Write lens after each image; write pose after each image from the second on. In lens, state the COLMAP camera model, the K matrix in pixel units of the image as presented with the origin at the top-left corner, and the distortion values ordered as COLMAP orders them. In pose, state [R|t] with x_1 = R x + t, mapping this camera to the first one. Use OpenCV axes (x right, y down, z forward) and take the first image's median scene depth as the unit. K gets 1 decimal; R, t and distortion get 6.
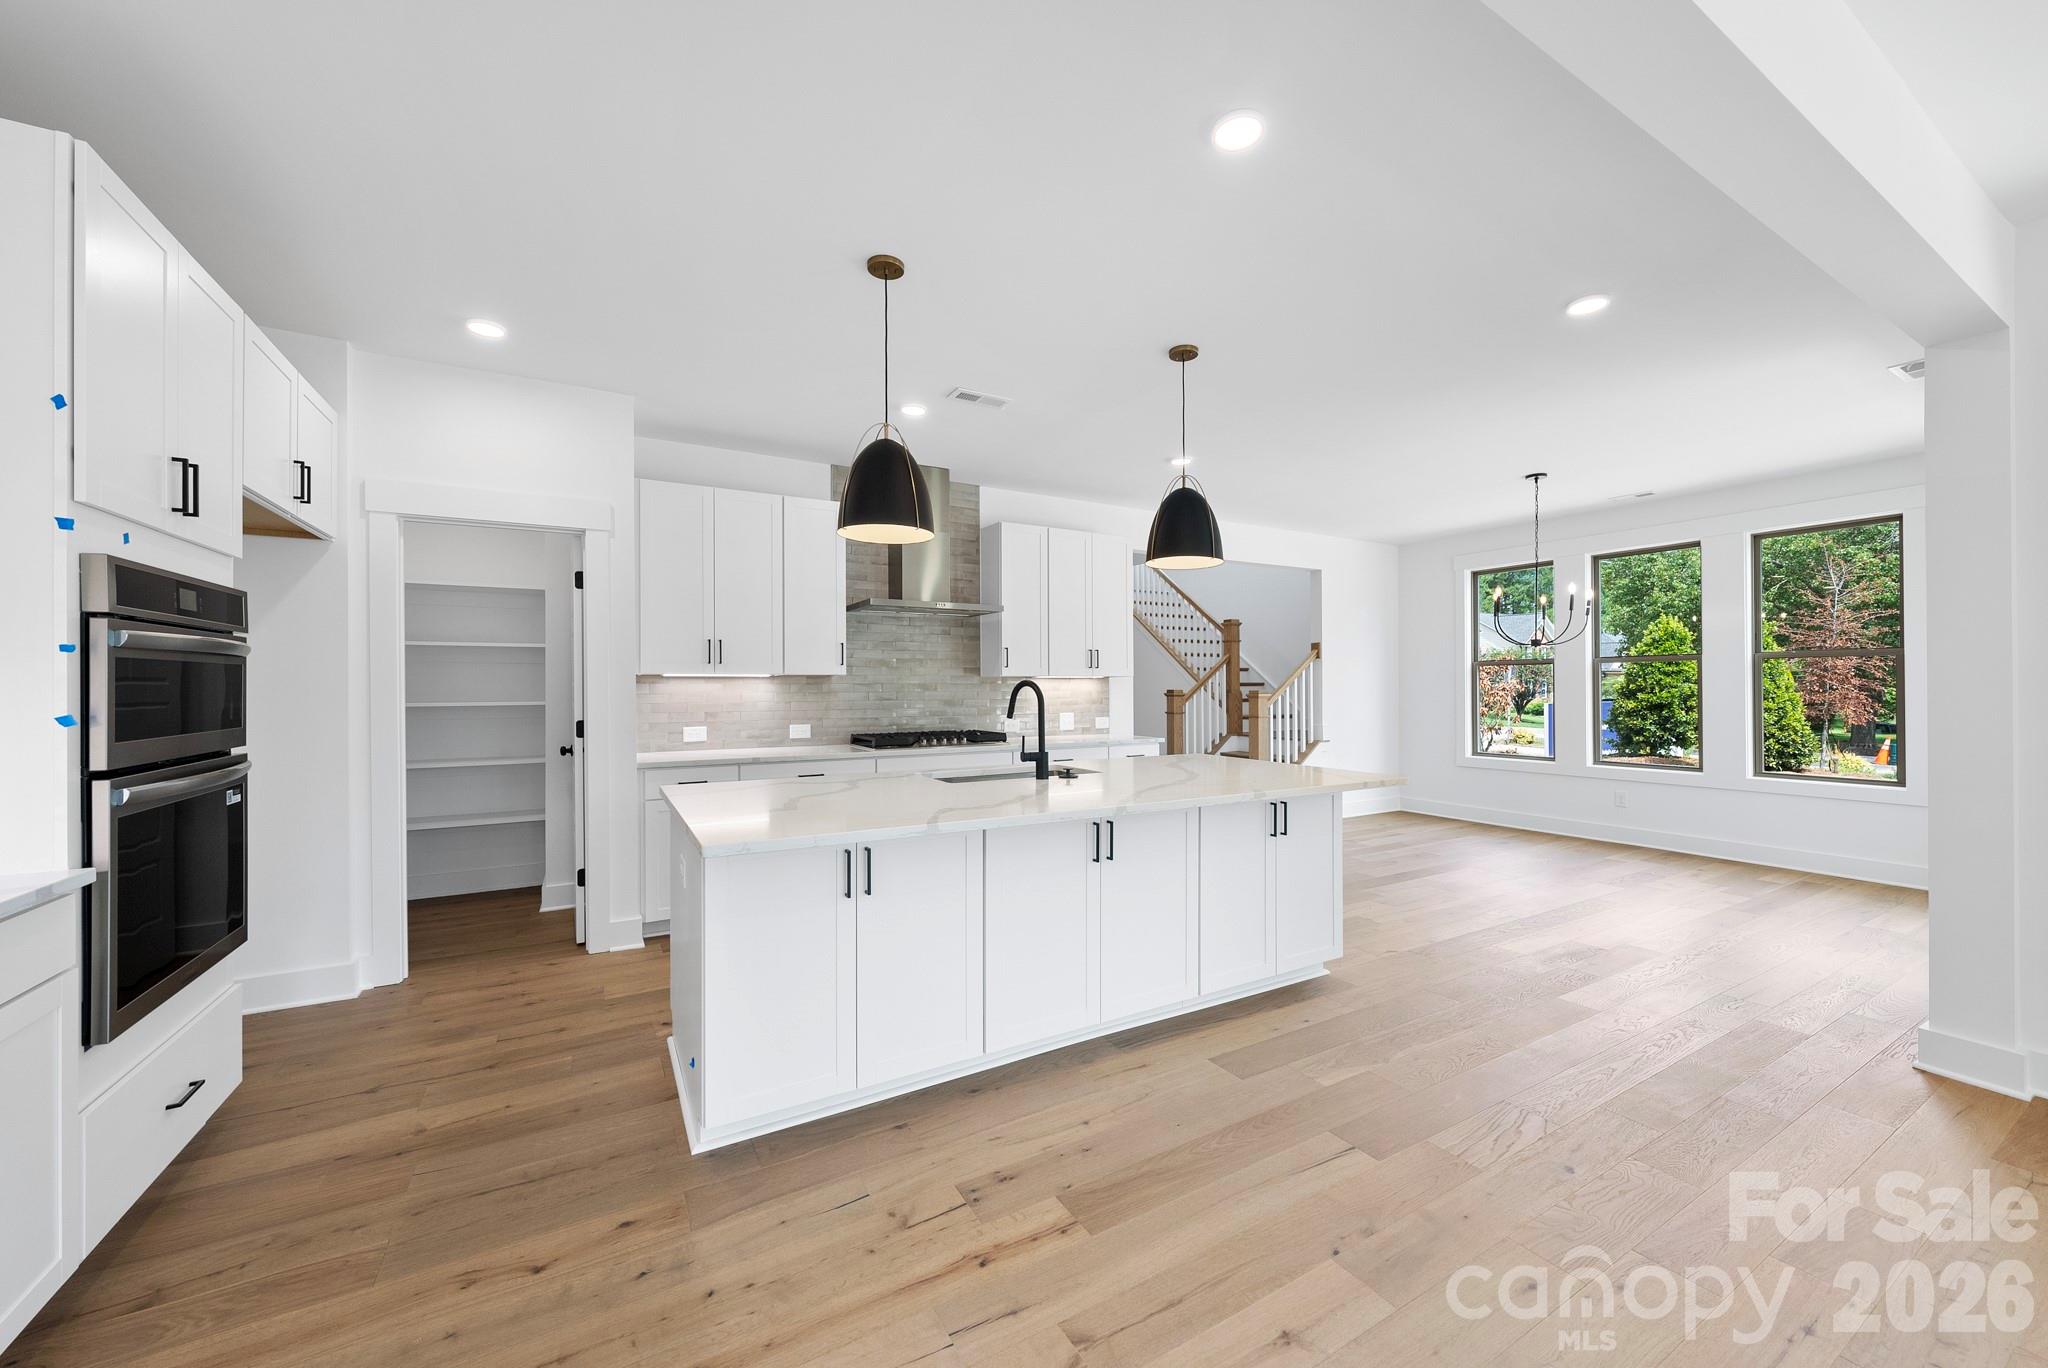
lens RADIAL K [[747.5, 0, 1017.5], [0, 747.5, 687.0], [0, 0, 1]] dist [-0.001232, -0.000576]
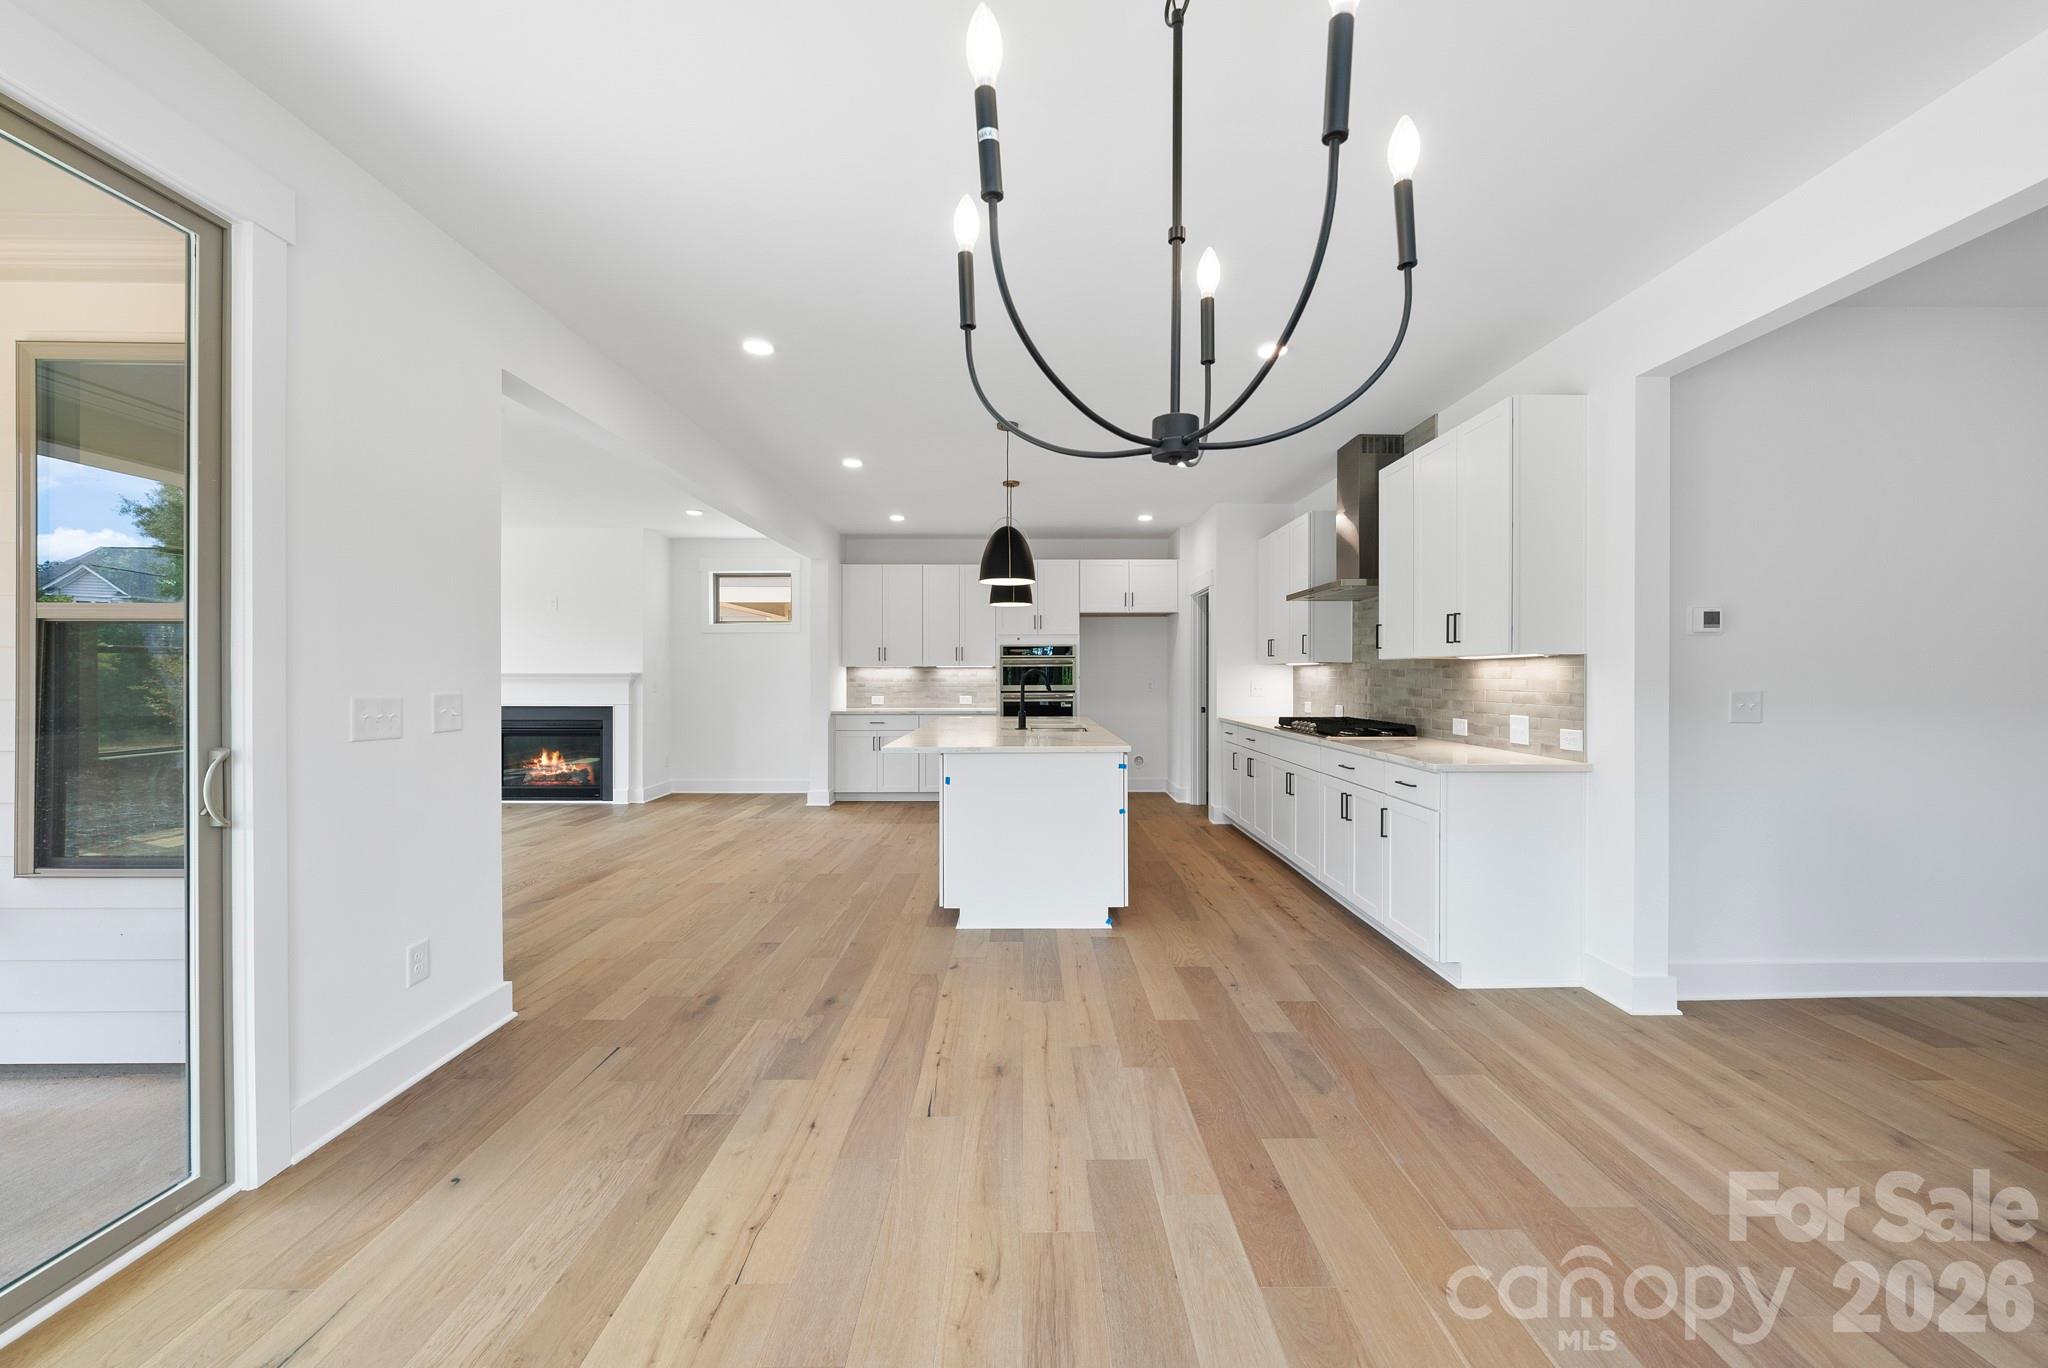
lens RADIAL K [[747.5, 0, 1032.7], [0, 747.5, 678.3], [0, 0, 1]] dist [-0.001232, -0.000576]
pose [[-0.485287, 0.006689, -0.874329, 1.054298], [0.001134, 0.999975, 0.007020, -0.000301], [0.874354, 0.002415, -0.485283, 1.270747]]
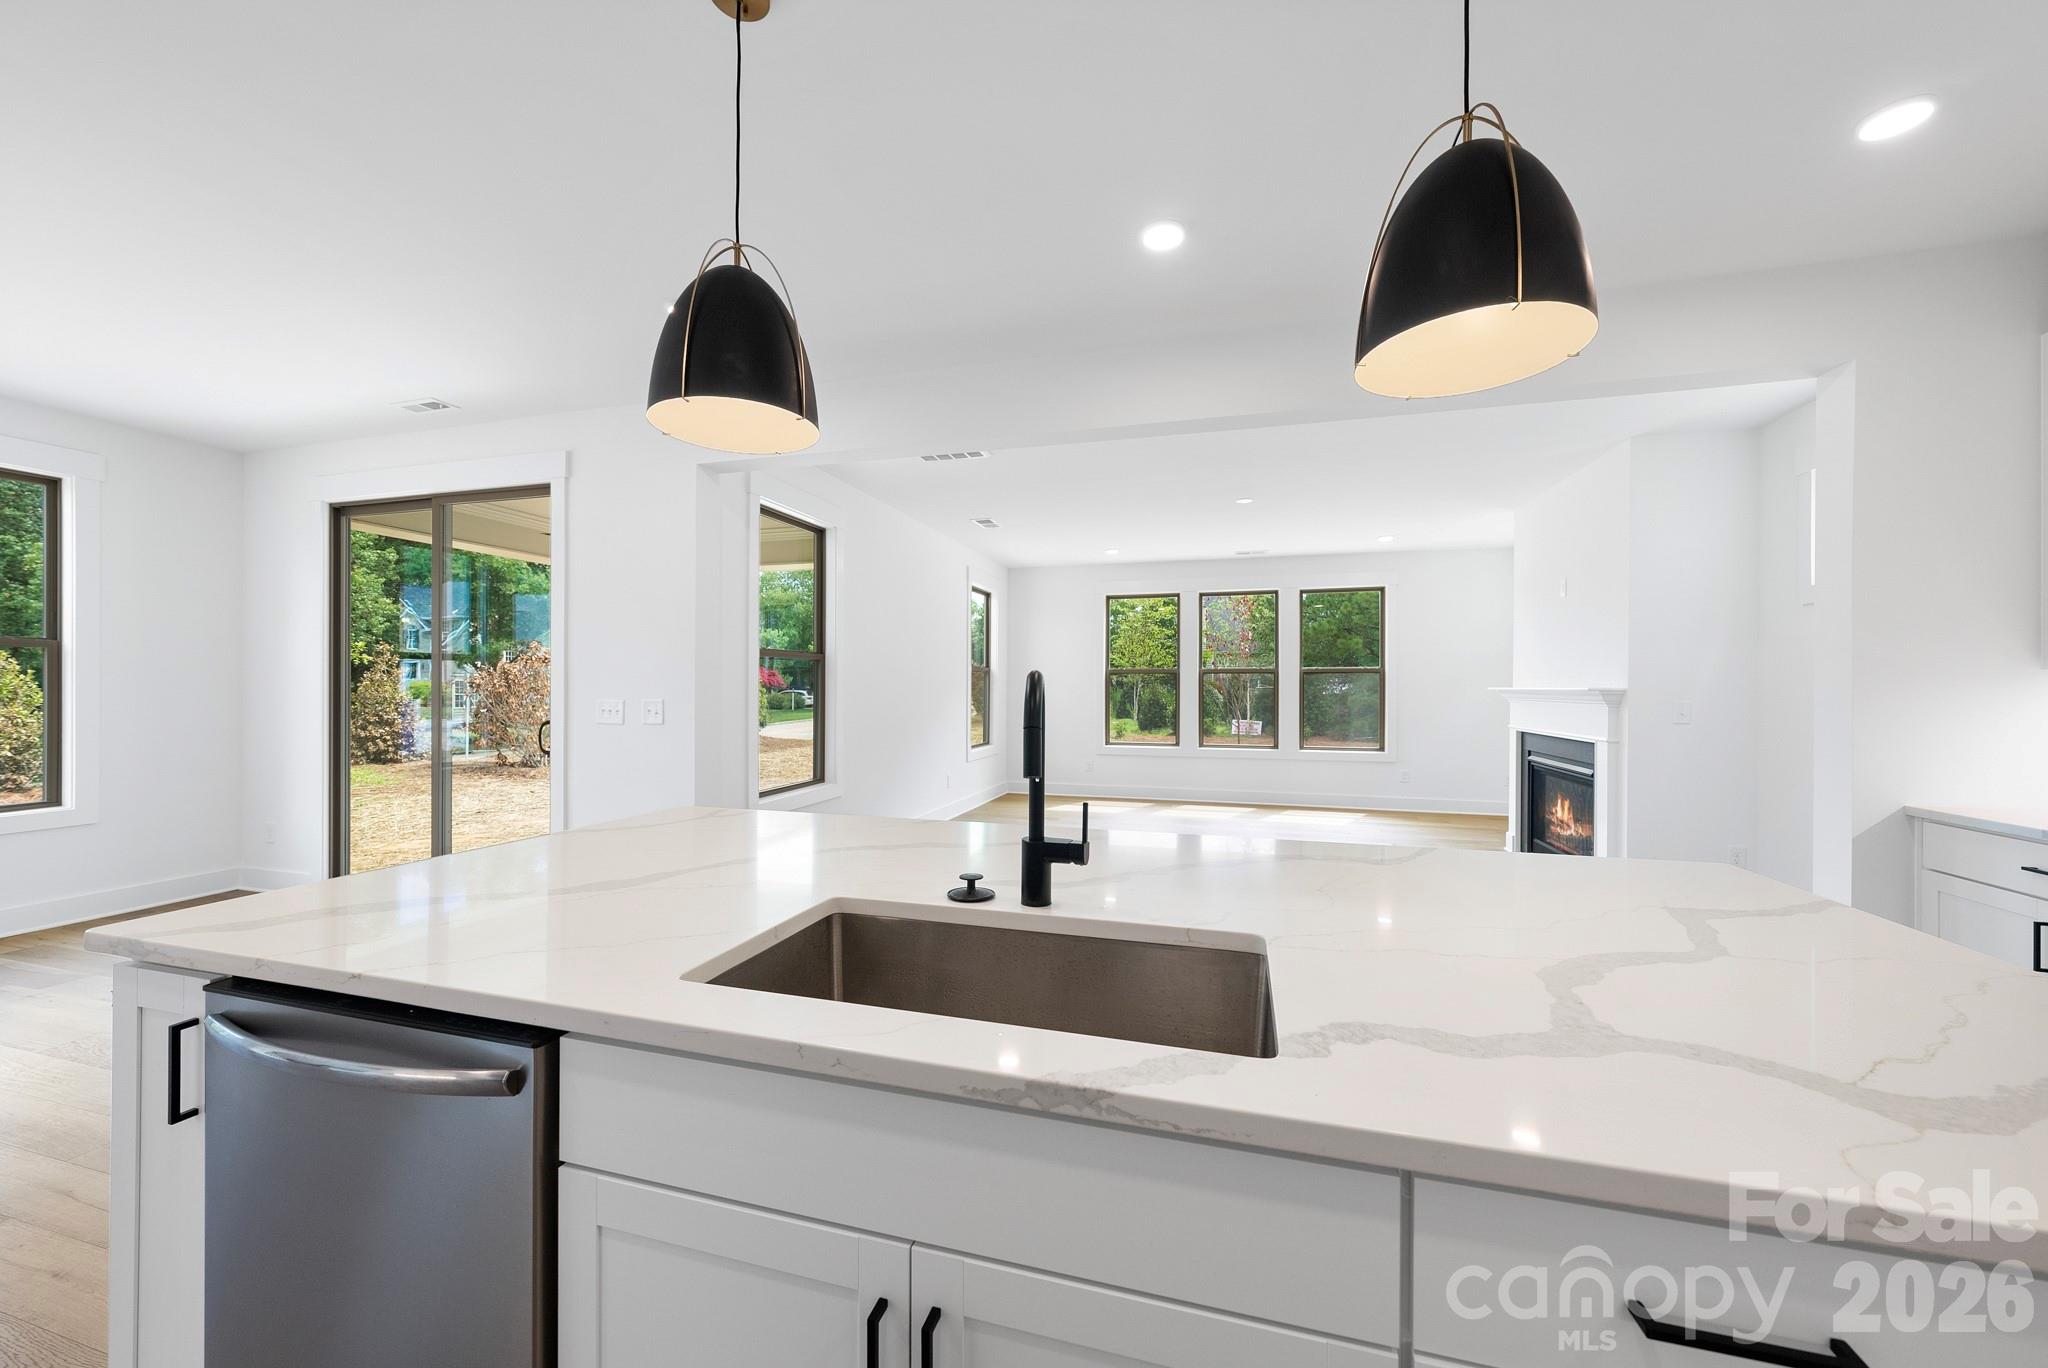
lens RADIAL K [[747.5, 0, 1032.2], [0, 747.5, 681.6], [0, 0, 1]] dist [-0.001232, -0.000576]
pose [[-0.701914, 0.006203, 0.712234, -0.179293], [-0.002810, 0.999930, -0.011477, 0.002391], [-0.712256, -0.010058, -0.701848, 0.897578]]
